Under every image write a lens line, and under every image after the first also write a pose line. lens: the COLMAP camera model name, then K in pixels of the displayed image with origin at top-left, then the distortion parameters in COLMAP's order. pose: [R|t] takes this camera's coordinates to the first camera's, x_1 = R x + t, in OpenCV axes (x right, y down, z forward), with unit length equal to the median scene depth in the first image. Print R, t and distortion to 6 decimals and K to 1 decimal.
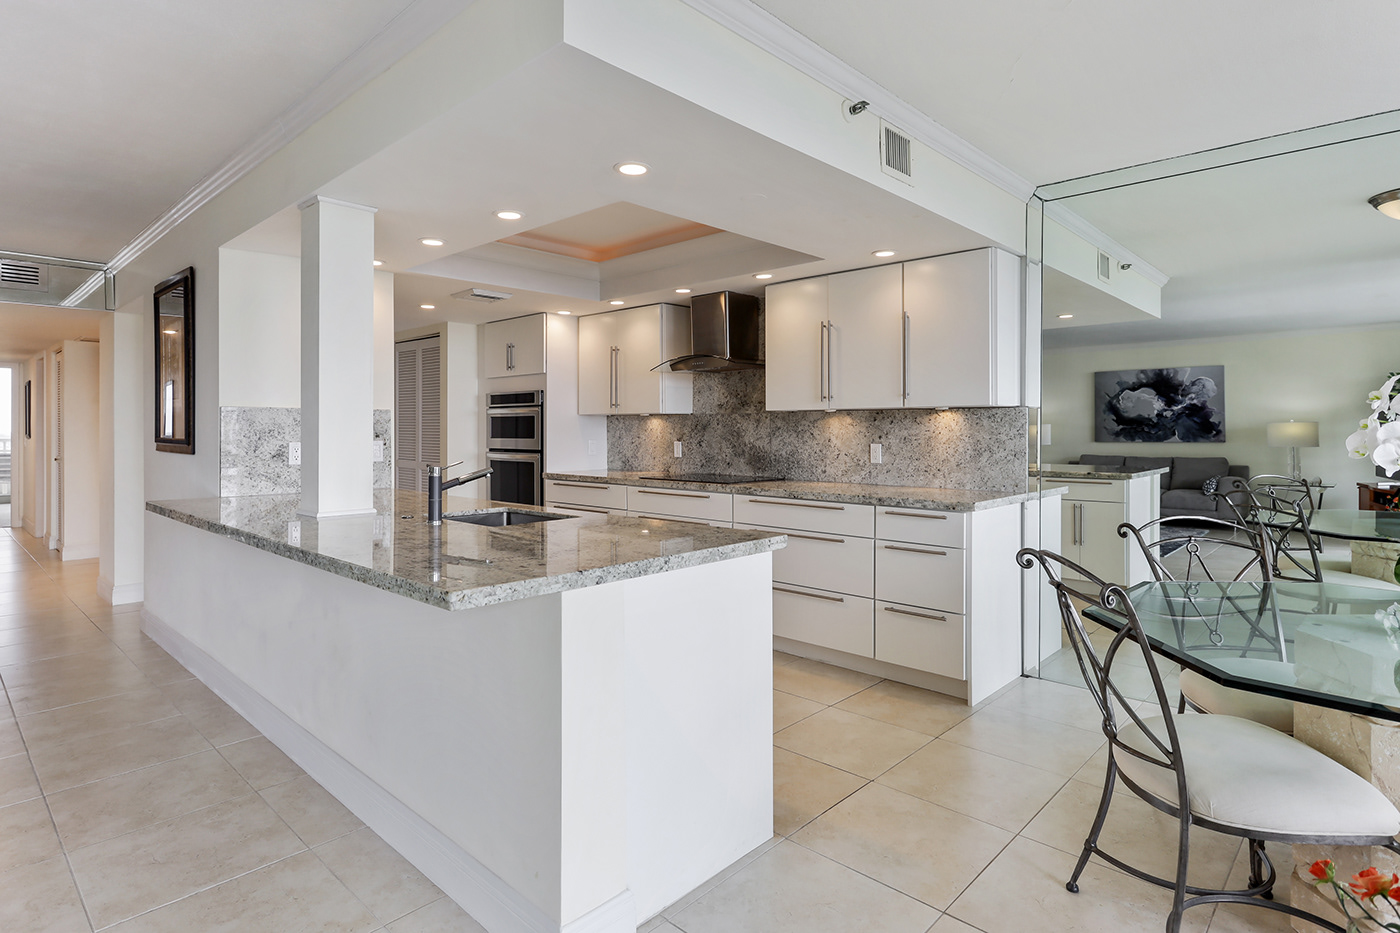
lens RADIAL K [[743.1, 0, 701.2], [0, 743.1, 425.8], [0, 0, 1]] dist [0.005999, 0.002209]
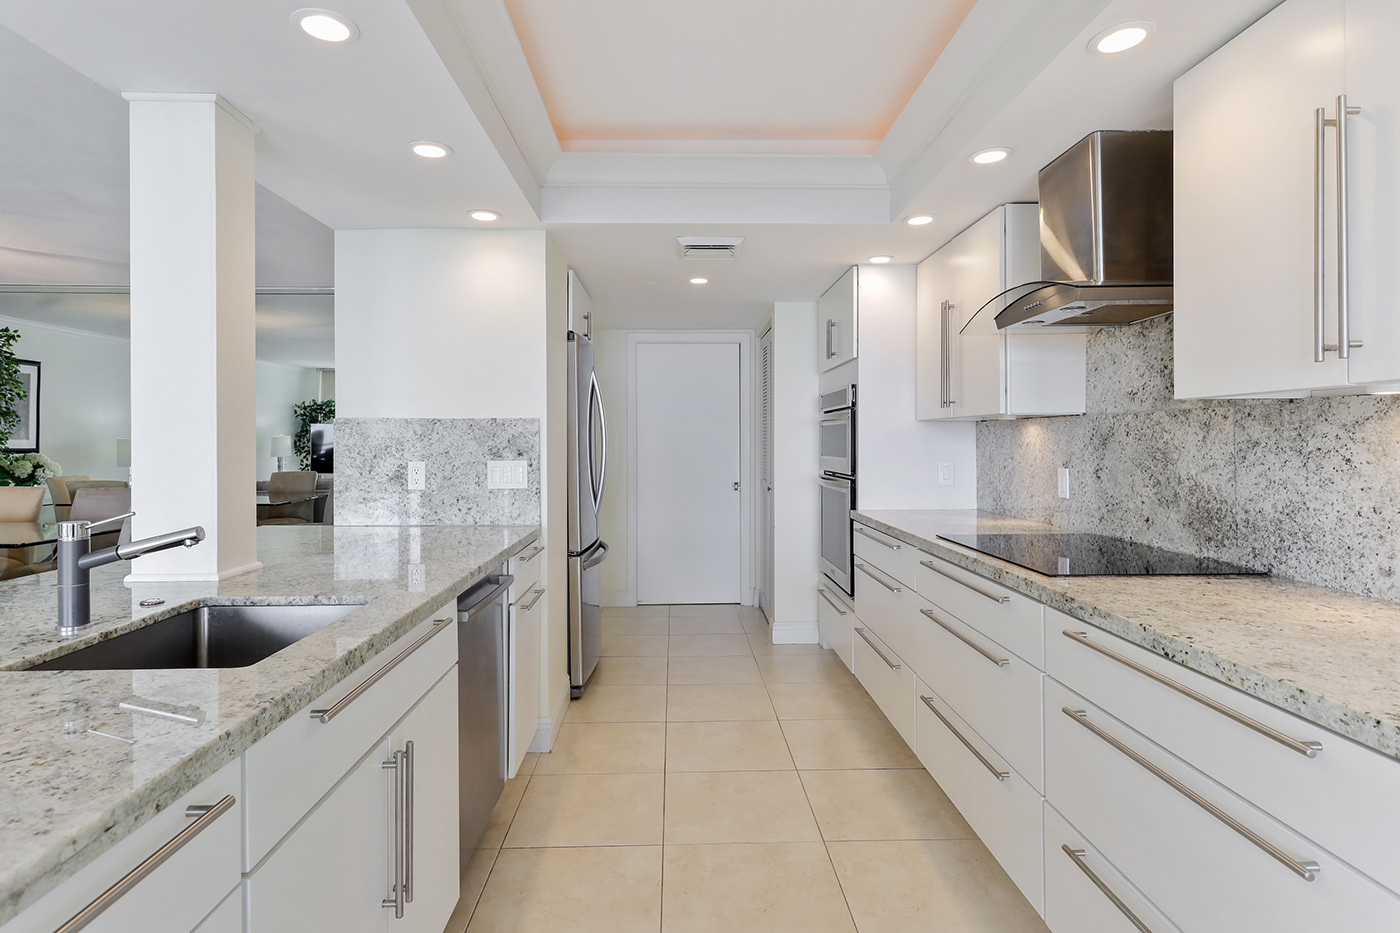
lens RADIAL K [[743.1, 0, 690.8], [0, 743.1, 440.0], [0, 0, 1]] dist [0.005999, 0.002209]
pose [[0.705524, -0.001170, -0.708685, 0.172376], [0.004885, 0.999983, 0.003213, -0.001402], [0.708669, -0.005729, 0.705518, 0.501998]]
